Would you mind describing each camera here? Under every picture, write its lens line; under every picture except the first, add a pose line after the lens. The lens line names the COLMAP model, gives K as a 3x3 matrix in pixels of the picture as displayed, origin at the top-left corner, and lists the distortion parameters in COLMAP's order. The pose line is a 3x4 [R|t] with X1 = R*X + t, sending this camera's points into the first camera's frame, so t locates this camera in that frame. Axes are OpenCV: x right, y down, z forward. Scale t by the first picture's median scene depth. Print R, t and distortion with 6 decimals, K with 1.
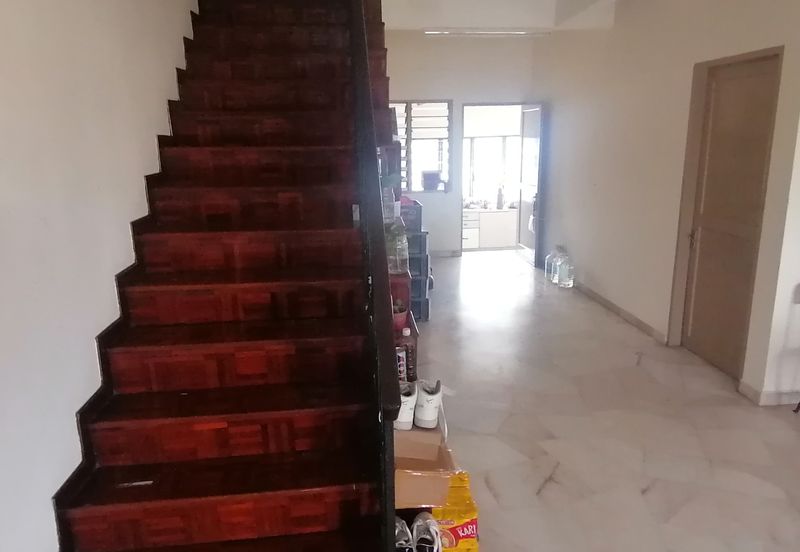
lens RADIAL K [[567.7, 0, 397.7], [0, 567.7, 266.4], [0, 0, 1]] dist [0.076899, -0.088048]
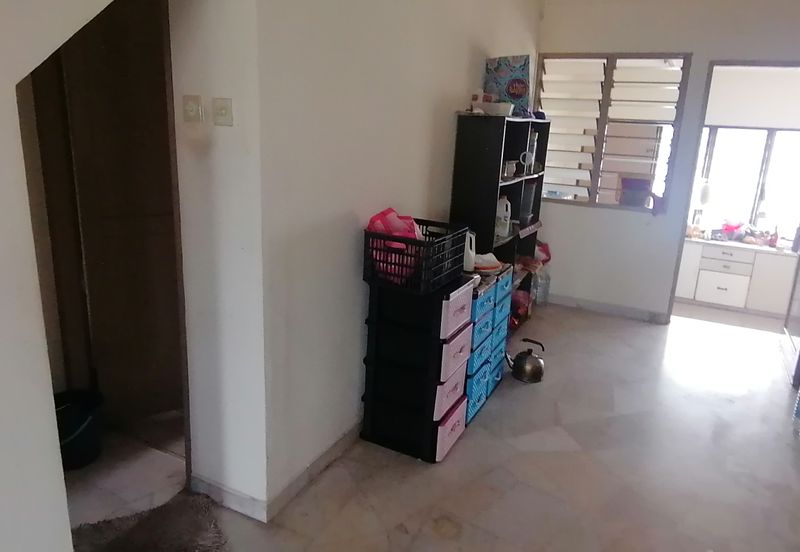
lens RADIAL K [[541.1, 0, 401.5], [0, 541.1, 250.3], [0, 0, 1]] dist [0.067642, -0.074115]
pose [[0.828077, 0.185944, -0.528879, 0.463072], [-0.180630, 0.981577, 0.062288, -0.214565], [0.530718, 0.043952, 0.846408, 1.023833]]
